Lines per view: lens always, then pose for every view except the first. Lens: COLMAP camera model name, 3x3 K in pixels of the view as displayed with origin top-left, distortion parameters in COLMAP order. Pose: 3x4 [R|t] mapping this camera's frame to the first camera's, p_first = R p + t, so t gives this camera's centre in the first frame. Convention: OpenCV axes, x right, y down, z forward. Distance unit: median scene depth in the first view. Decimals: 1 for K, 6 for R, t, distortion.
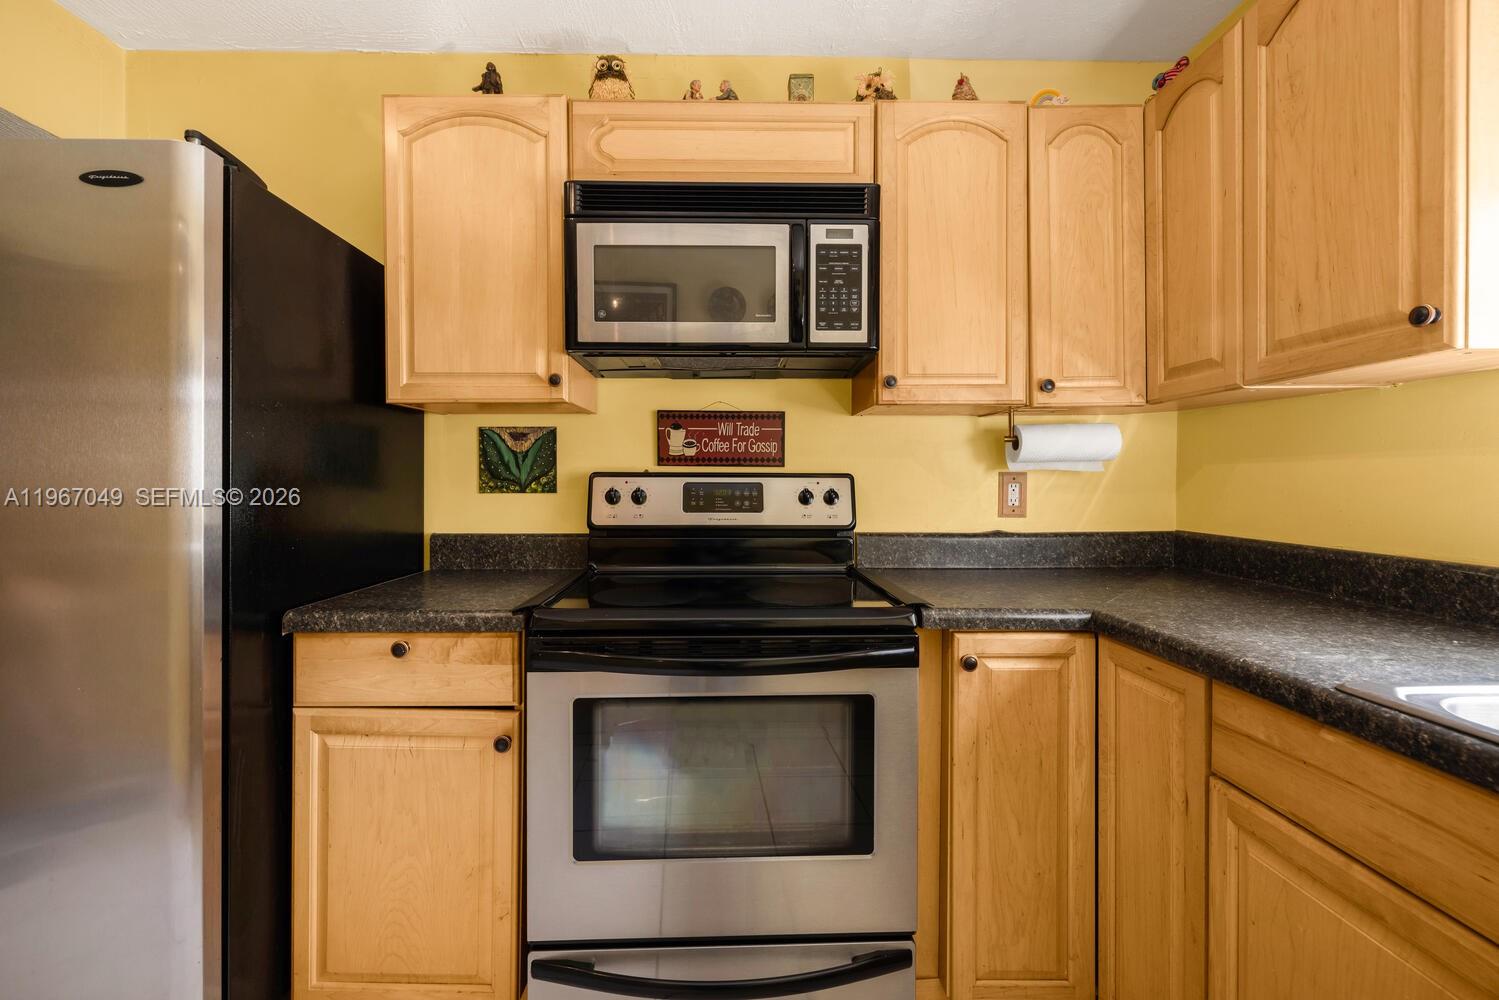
lens RADIAL K [[624.2, 0, 749.3], [0, 624.2, 490.6], [0, 0, 1]] dist [0.000034, -0.000529]
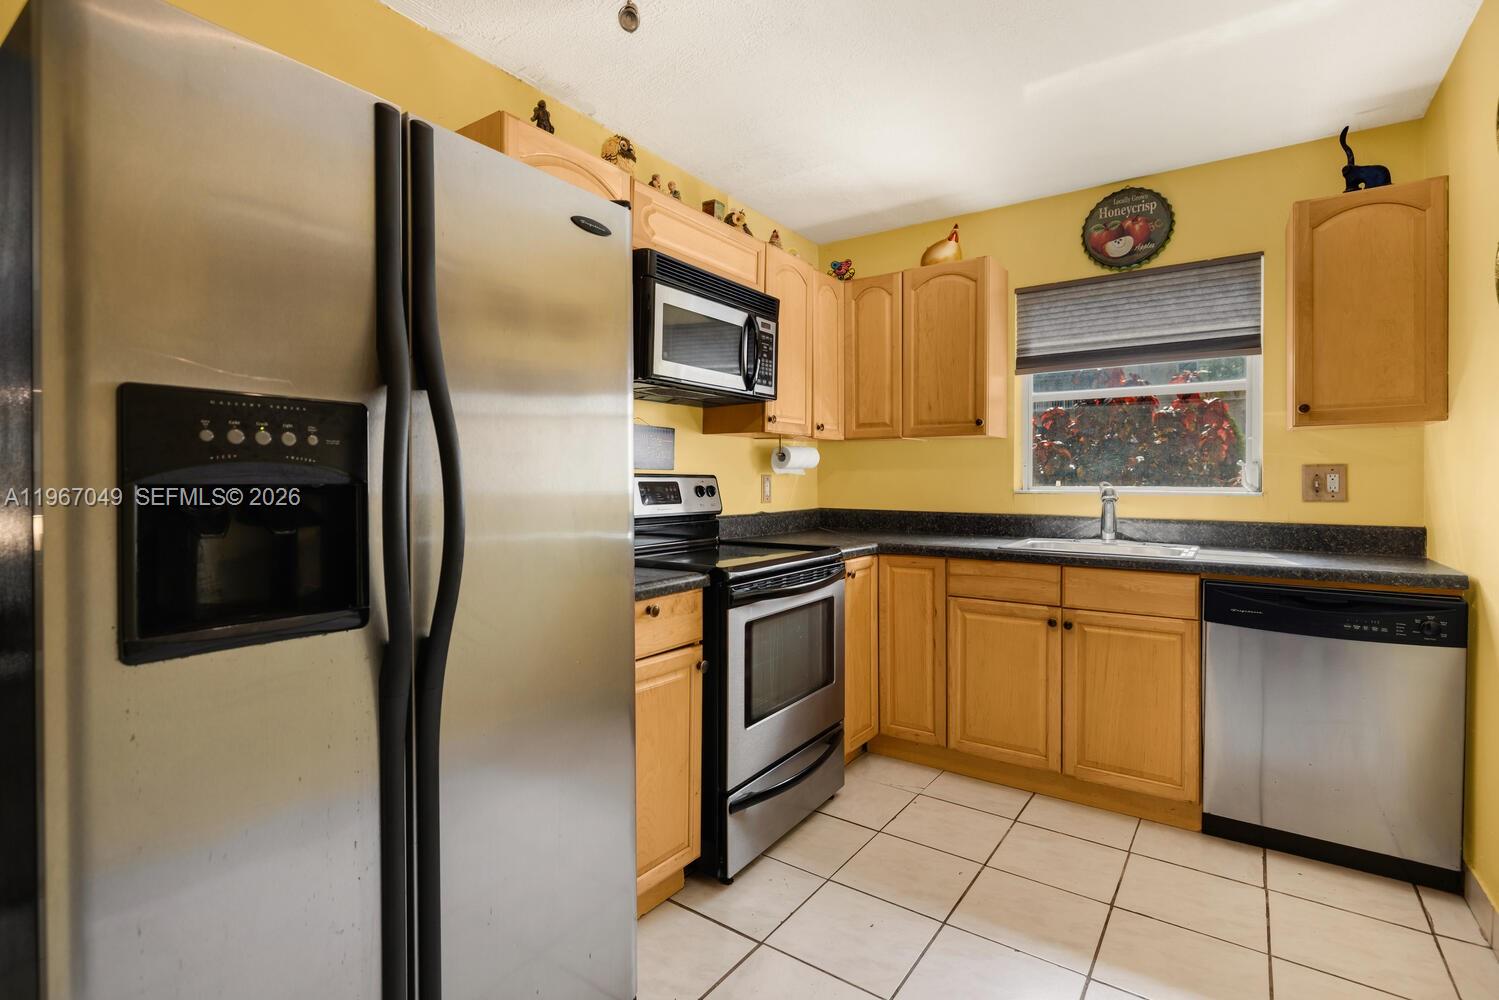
lens RADIAL K [[702.1, 0, 741.9], [0, 702.1, 490.7], [0, 0, 1]] dist [-0.009118, 0.002518]
pose [[0.590841, -0.012457, 0.806692, -1.344388], [0.010520, 0.999915, 0.007735, -0.003545], [-0.806719, 0.003916, 0.590922, -0.010717]]
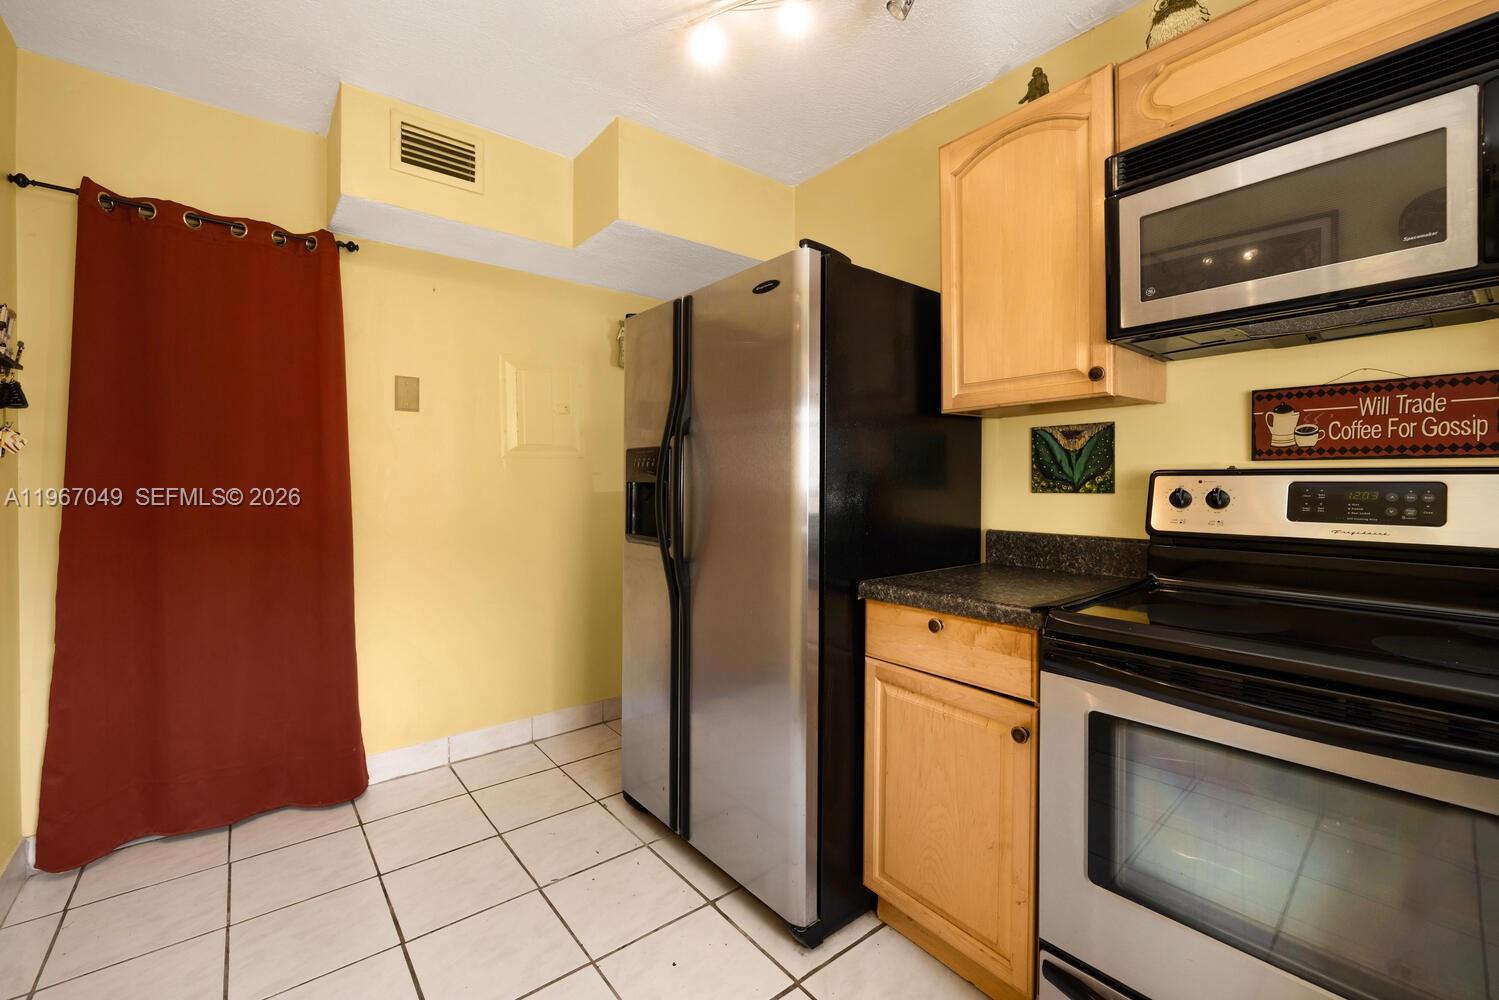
lens RADIAL K [[624.2, 0, 740.6], [0, 624.2, 493.5], [0, 0, 1]] dist [0.000034, -0.000529]
pose [[0.613053, 0.012786, -0.789939, 0.109846], [-0.008401, 0.999918, 0.009665, -0.000584], [0.789997, 0.000711, 0.613110, -0.000353]]
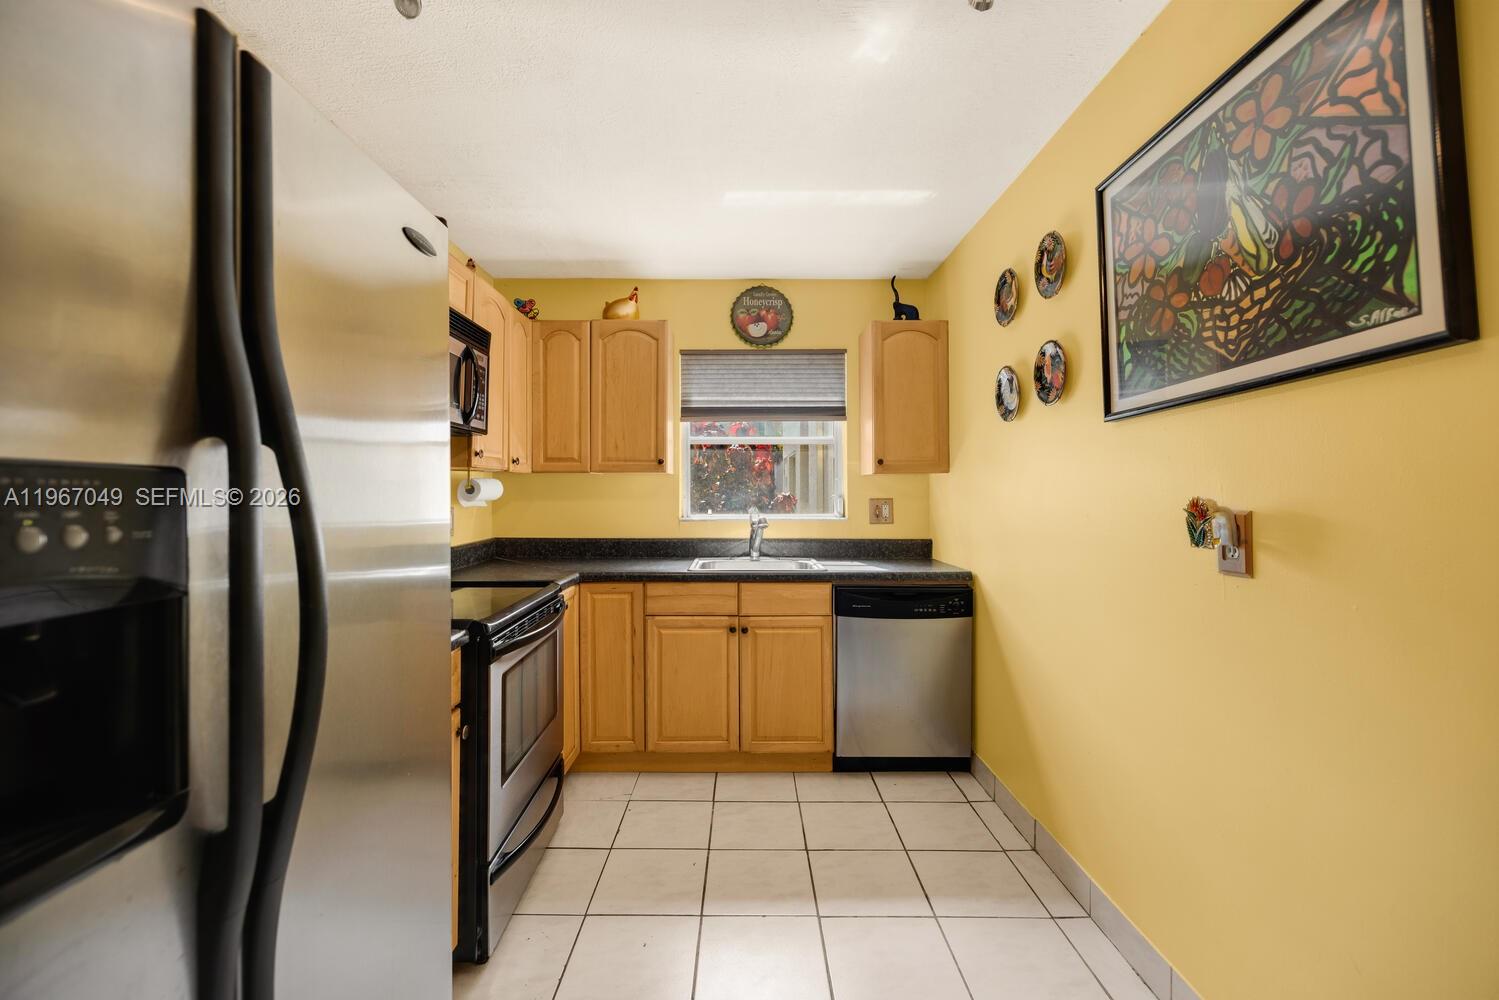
lens RADIAL K [[624.2, 0, 740.2], [0, 624.2, 490.6], [0, 0, 1]] dist [0.000034, -0.000529]
pose [[0.016049, 0.005304, 0.999857, -1.391527], [0.014444, 0.999880, -0.005536, -0.064924], [-0.999767, 0.014531, 0.015970, 0.331090]]
